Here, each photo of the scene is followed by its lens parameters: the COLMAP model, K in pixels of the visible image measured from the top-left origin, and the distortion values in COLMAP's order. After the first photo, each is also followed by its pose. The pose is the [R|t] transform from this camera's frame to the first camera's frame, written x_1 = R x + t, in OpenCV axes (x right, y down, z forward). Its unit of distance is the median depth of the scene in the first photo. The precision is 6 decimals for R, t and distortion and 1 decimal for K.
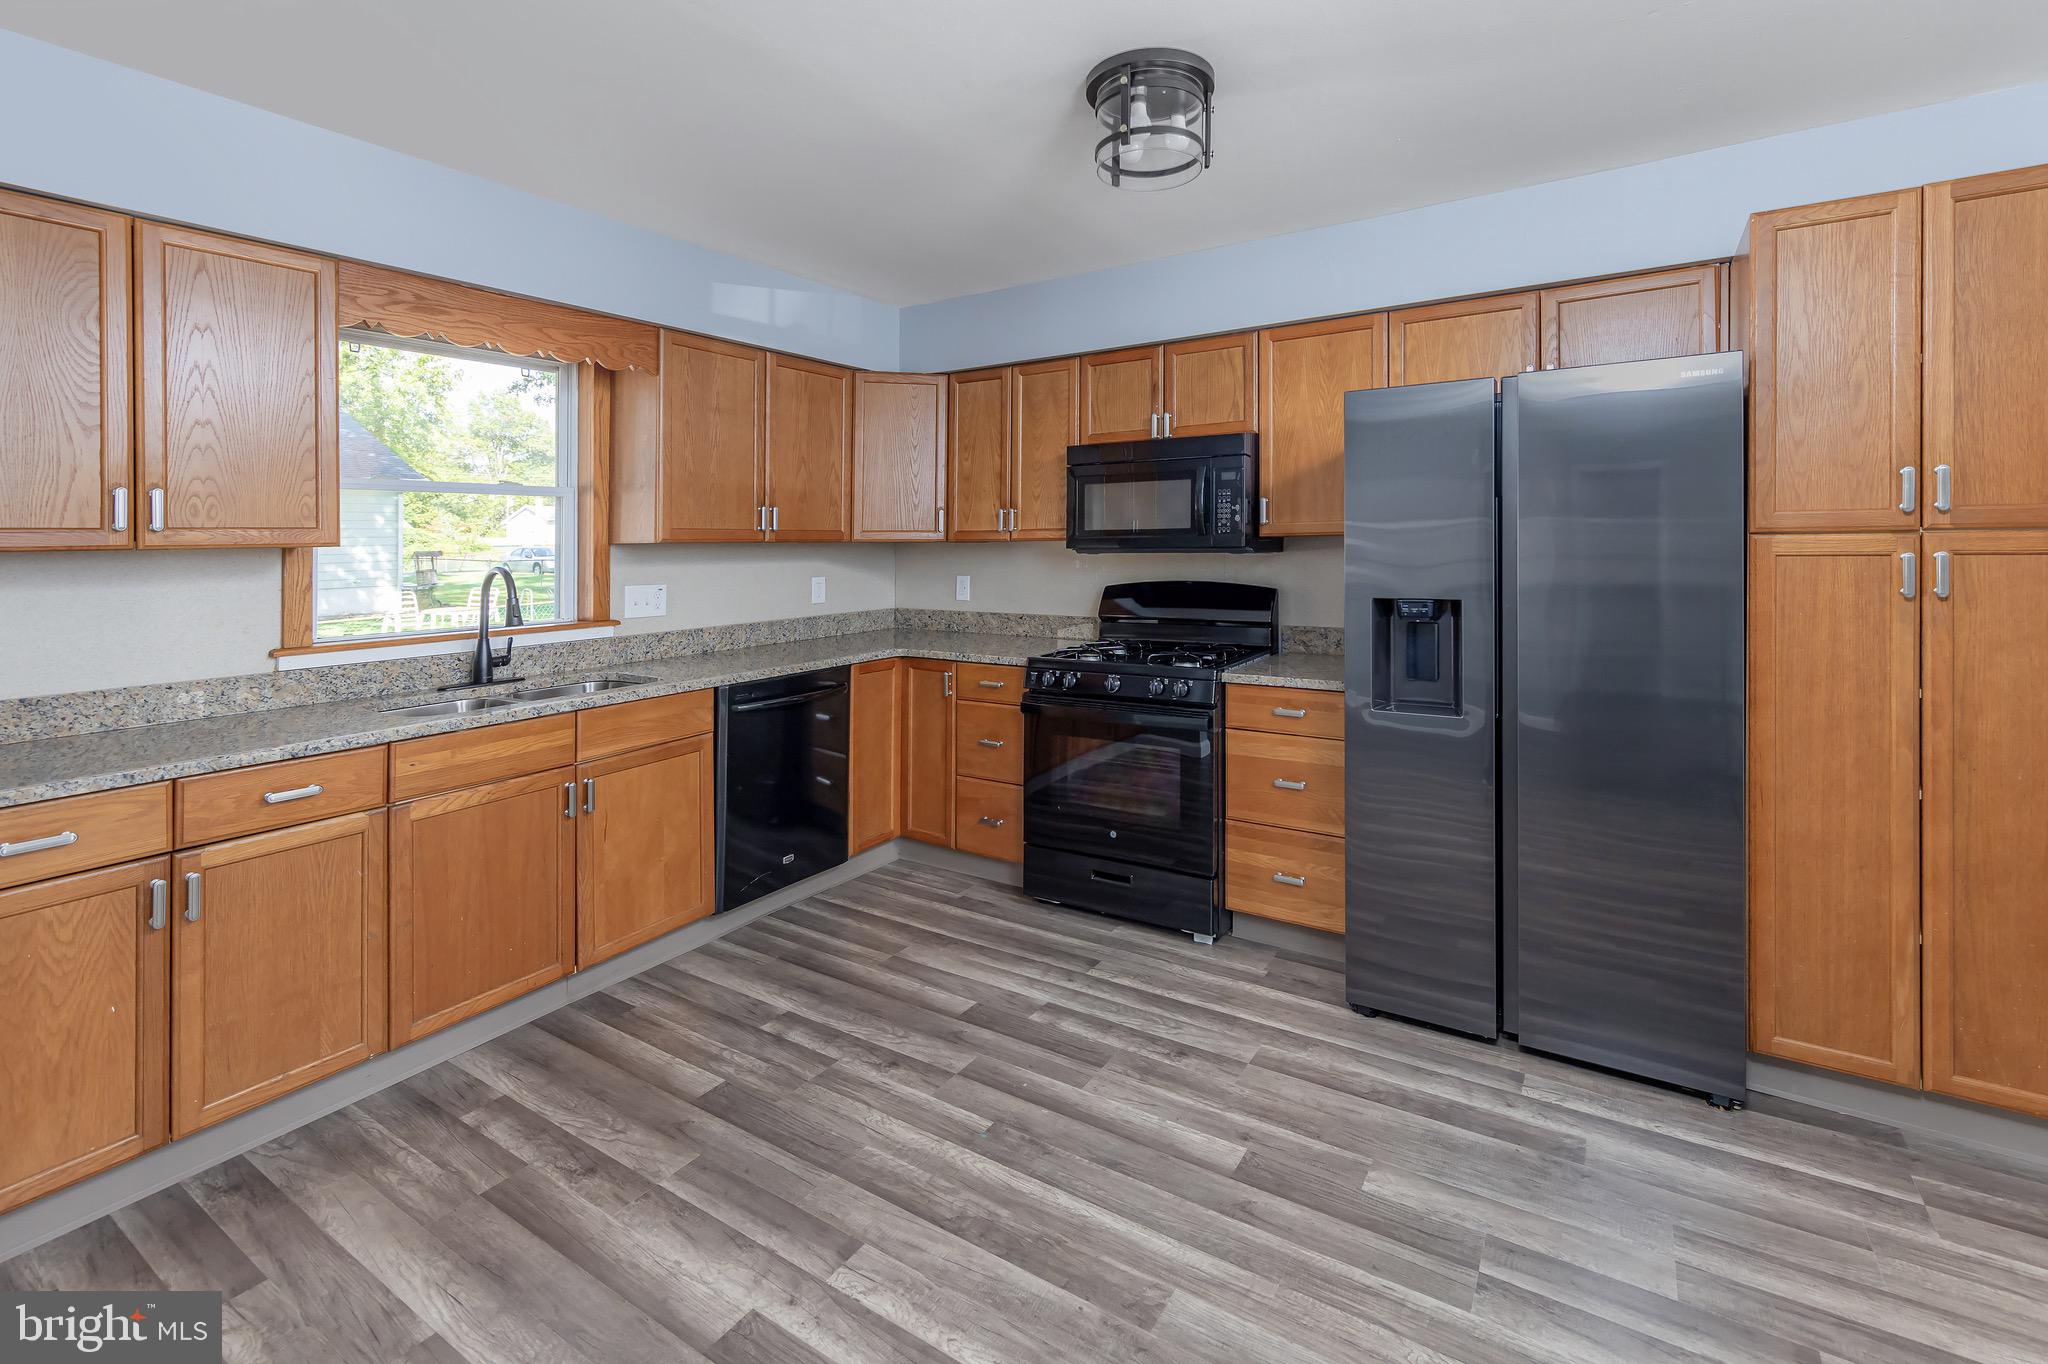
lens RADIAL K [[885.6, 0, 1082.4], [0, 885.6, 539.3], [0, 0, 1]] dist [0.003244, -0.000697]
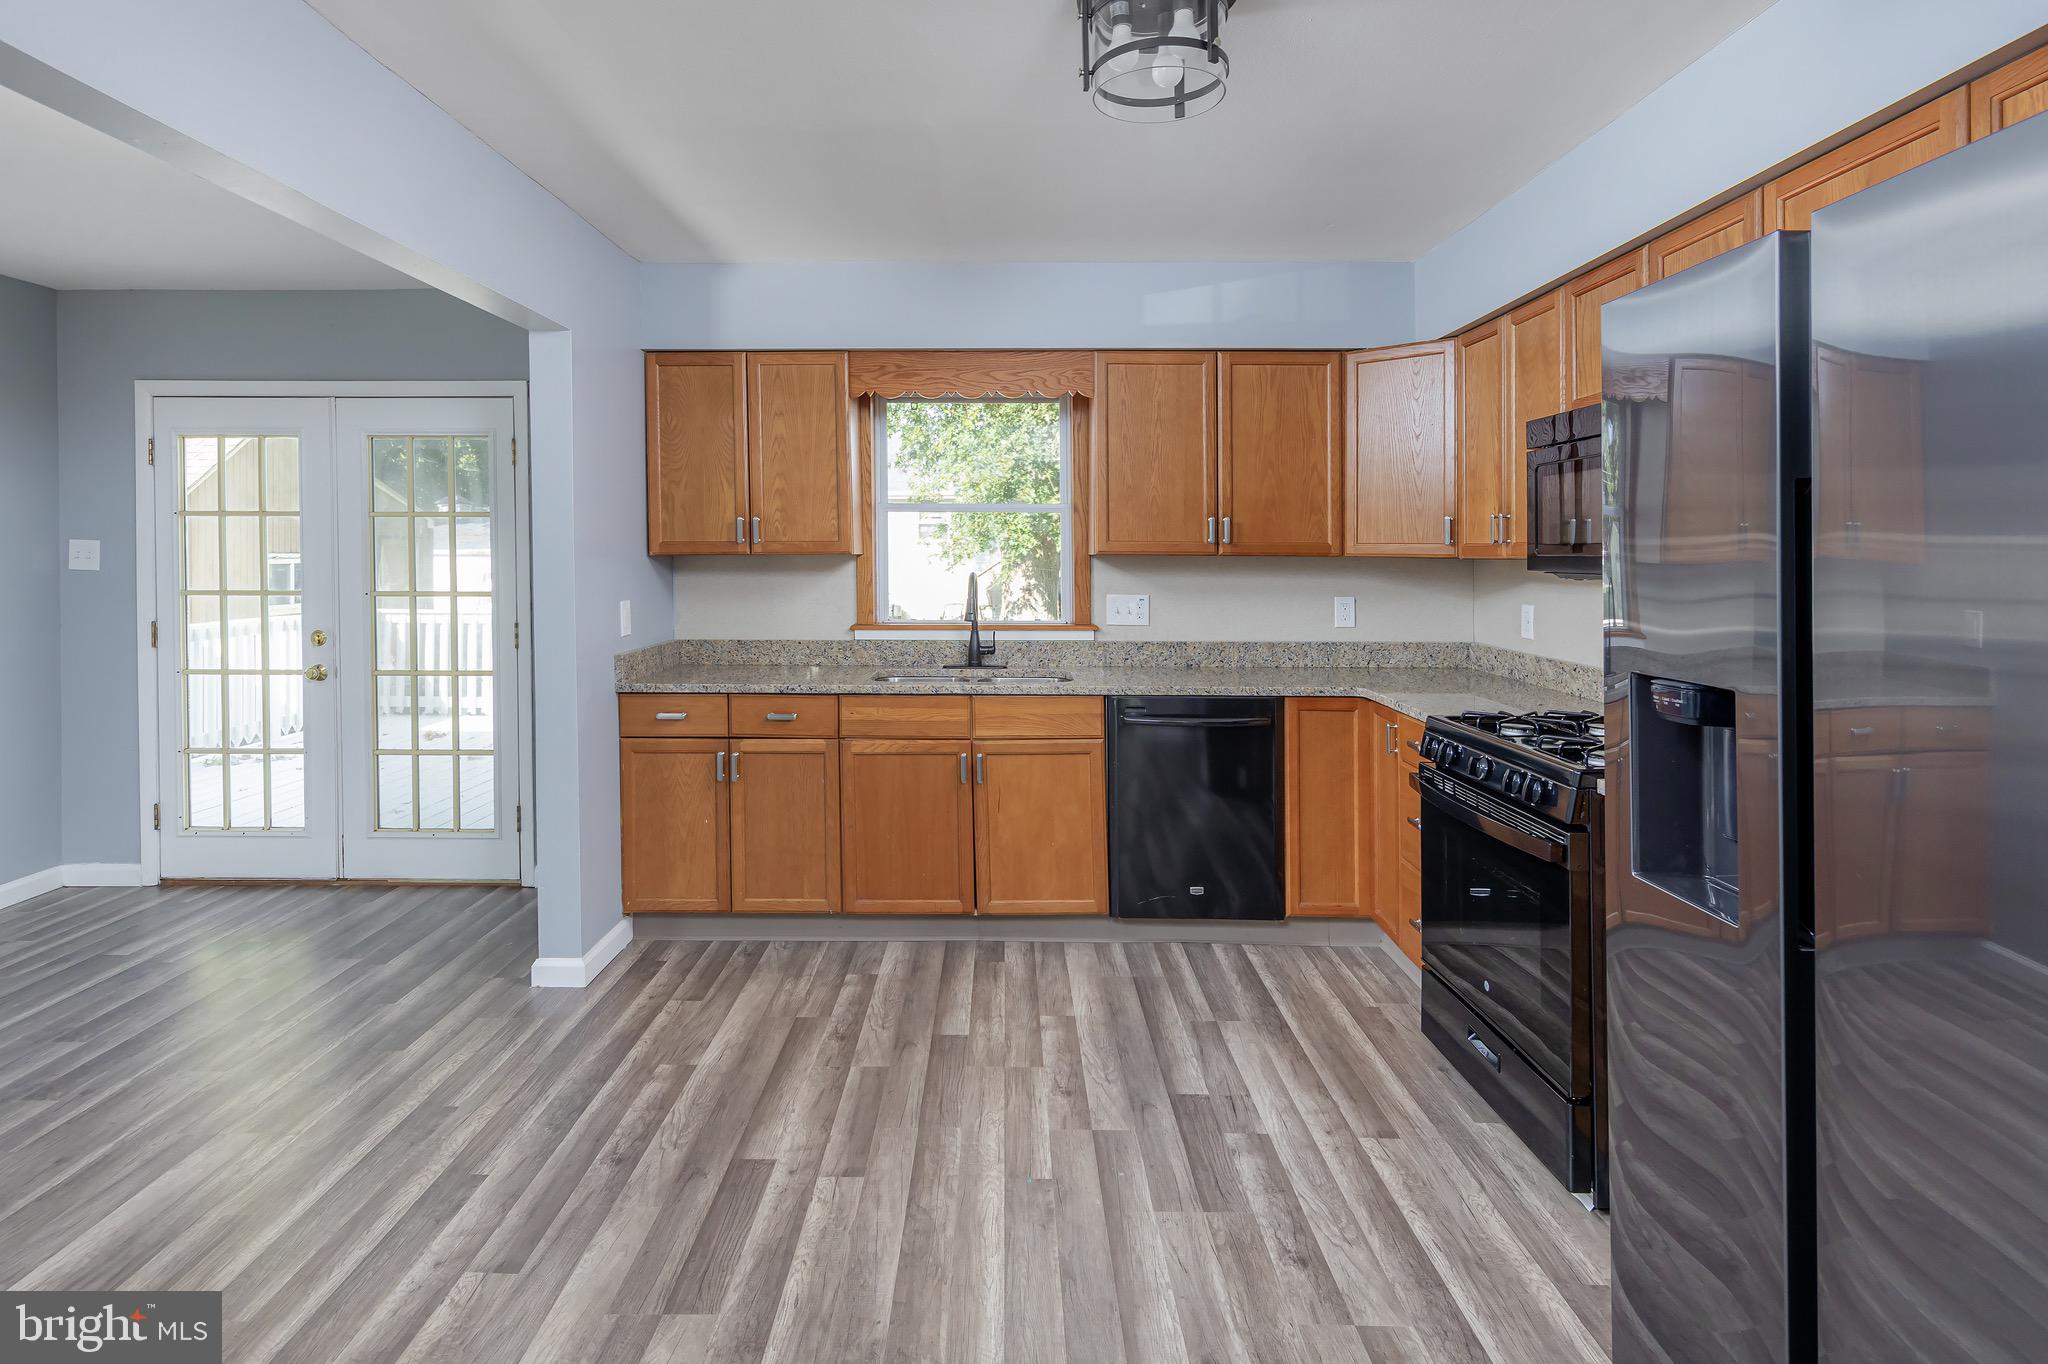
lens RADIAL K [[1047.3, 0, 993.7], [0, 1047.3, 563.1], [0, 0, 1]] dist [0.004353, 0.000355]
pose [[0.509513, 0.018552, -0.860263, 0.565376], [-0.008284, 0.999827, 0.016655, -0.005657], [0.860423, -0.001360, 0.509579, 0.269885]]
